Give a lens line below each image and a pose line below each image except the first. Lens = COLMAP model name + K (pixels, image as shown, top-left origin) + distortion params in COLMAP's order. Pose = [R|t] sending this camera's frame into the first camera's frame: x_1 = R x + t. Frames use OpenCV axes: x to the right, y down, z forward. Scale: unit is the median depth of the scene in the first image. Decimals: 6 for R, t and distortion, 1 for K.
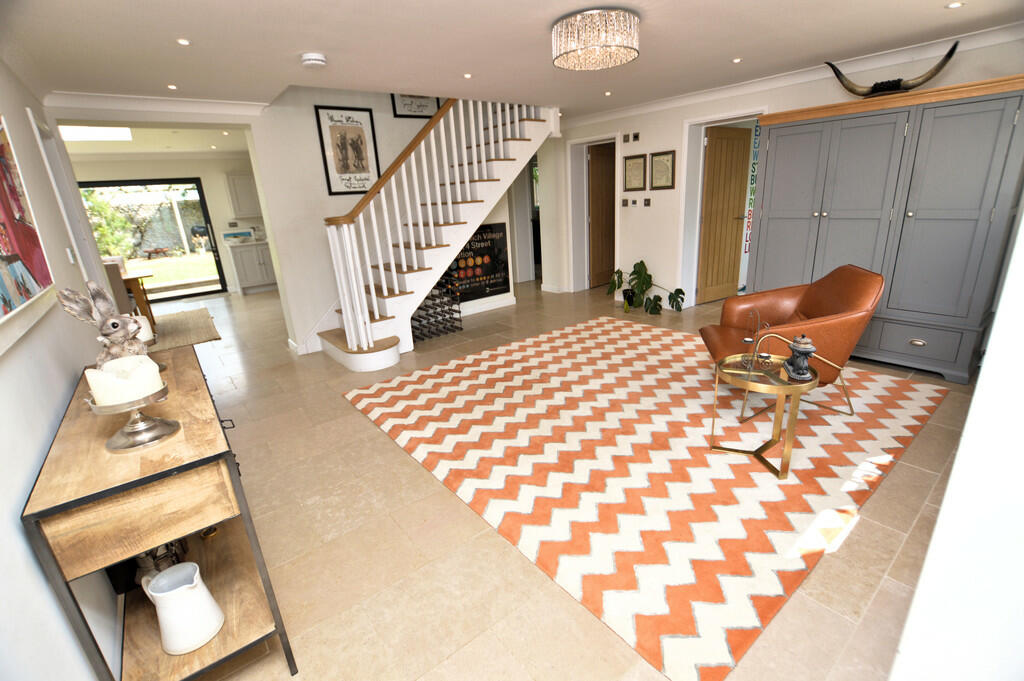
lens RADIAL K [[453.4, 0, 512.4], [0, 453.4, 339.8], [0, 0, 1]] dist [-0.025988, 0.001450]
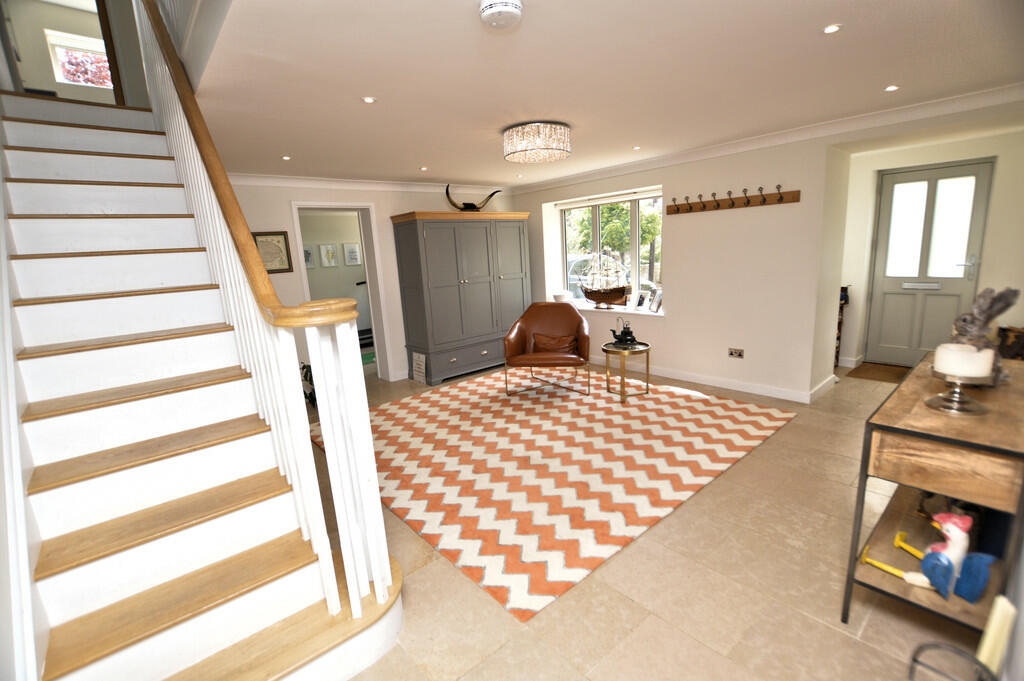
lens RADIAL K [[453.4, 0, 512.4], [0, 453.4, 346.8], [0, 0, 1]] dist [-0.025988, 0.001450]
pose [[-0.030190, -0.160467, 0.986579, -0.956232], [0.353617, 0.921483, 0.160701, -0.300915], [-0.934903, 0.353723, 0.028924, 0.996726]]
